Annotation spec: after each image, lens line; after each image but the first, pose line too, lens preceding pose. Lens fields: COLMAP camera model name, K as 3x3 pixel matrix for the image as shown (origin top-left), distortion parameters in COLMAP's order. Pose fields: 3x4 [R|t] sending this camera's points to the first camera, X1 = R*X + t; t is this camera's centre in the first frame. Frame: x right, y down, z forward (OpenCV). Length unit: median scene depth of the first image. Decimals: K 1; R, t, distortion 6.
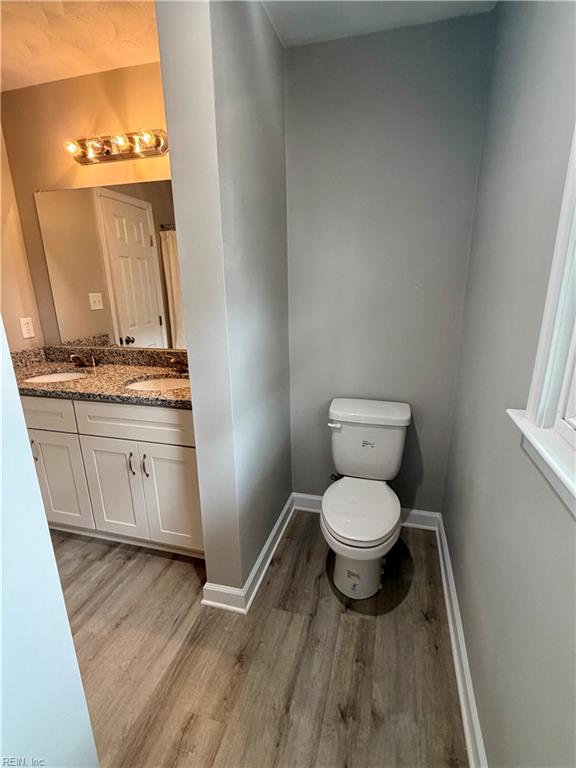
lens RADIAL K [[384.6, 0, 288.0], [0, 384.6, 384.0], [0, 0, 1]] dist [-0.000212, 0.000565]
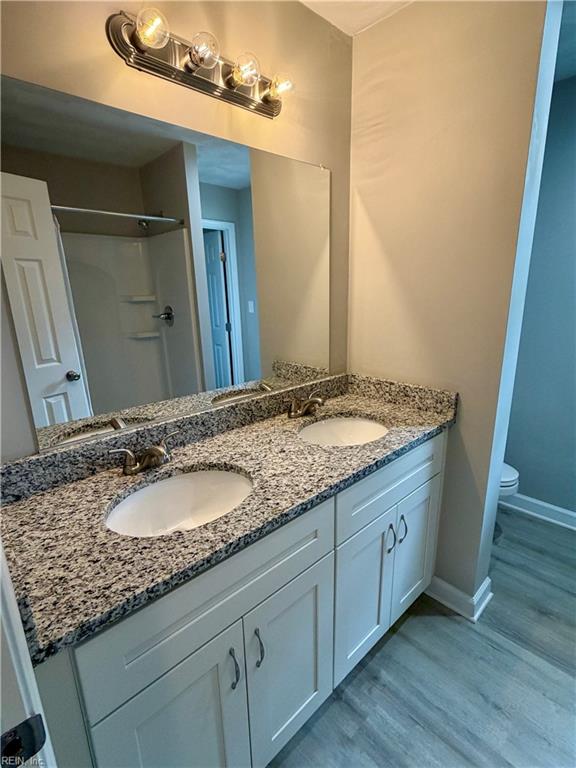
lens RADIAL K [[384.6, 0, 288.0], [0, 384.6, 384.0], [0, 0, 1]] dist [-0.000212, 0.000565]
pose [[0.502301, -0.209945, 0.838819, -1.109862], [0.244232, 0.965024, 0.095282, -0.206242], [-0.829485, 0.157006, 0.536008, 0.754010]]
